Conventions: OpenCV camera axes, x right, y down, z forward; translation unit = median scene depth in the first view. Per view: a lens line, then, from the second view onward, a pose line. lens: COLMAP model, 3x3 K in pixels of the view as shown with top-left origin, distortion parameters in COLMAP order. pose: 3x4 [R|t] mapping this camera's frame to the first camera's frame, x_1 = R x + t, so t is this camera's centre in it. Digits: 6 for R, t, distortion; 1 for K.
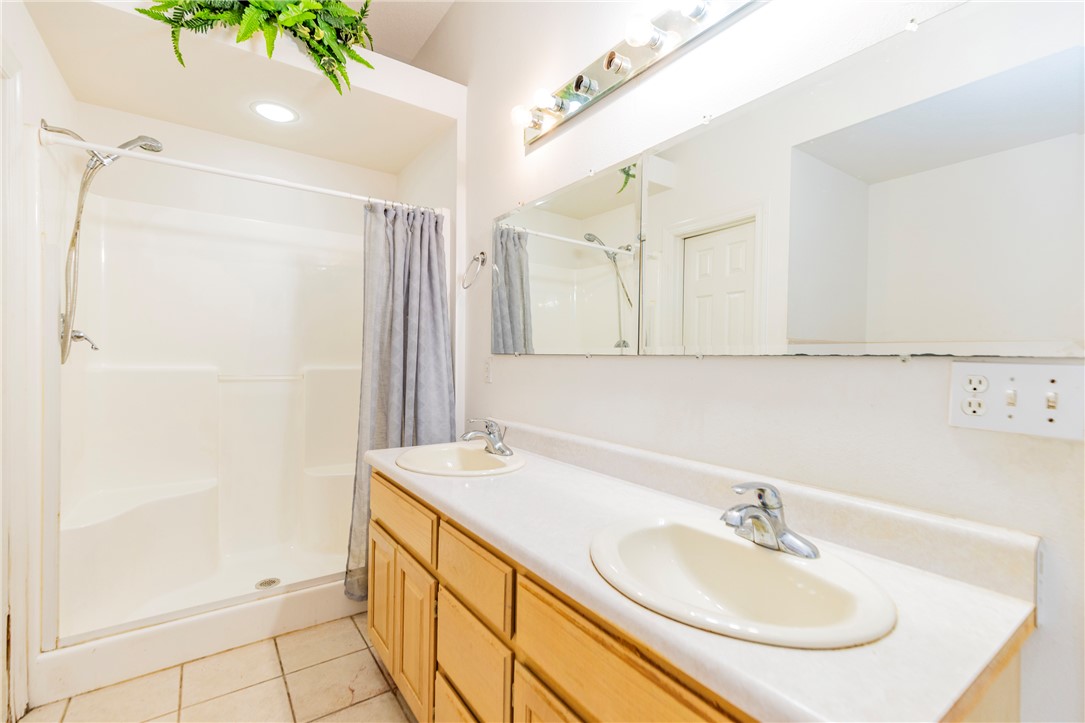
lens RADIAL K [[485.4, 0, 552.6], [0, 485.4, 364.0], [0, 0, 1]] dist [0.004252, 0.000075]
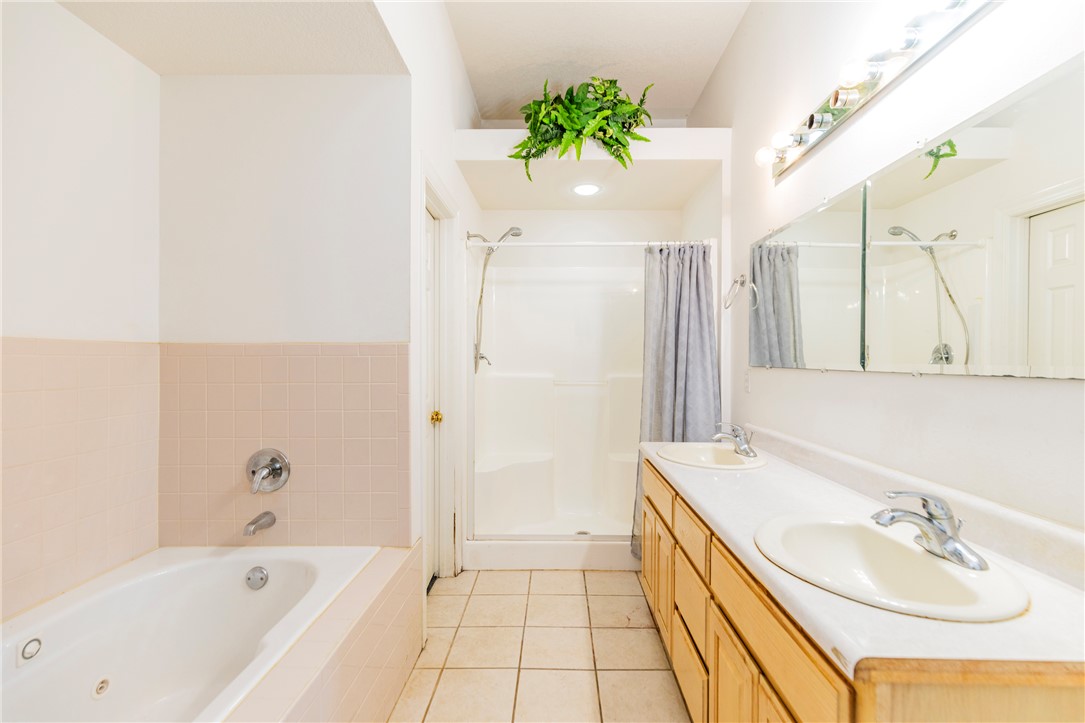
lens RADIAL K [[485.4, 0, 552.6], [0, 485.4, 364.0], [0, 0, 1]] dist [0.004252, 0.000075]
pose [[0.806269, -0.005495, -0.591523, 0.181532], [0.001278, 0.999971, -0.007547, -0.019034], [0.591547, 0.005329, 0.806253, -0.176035]]
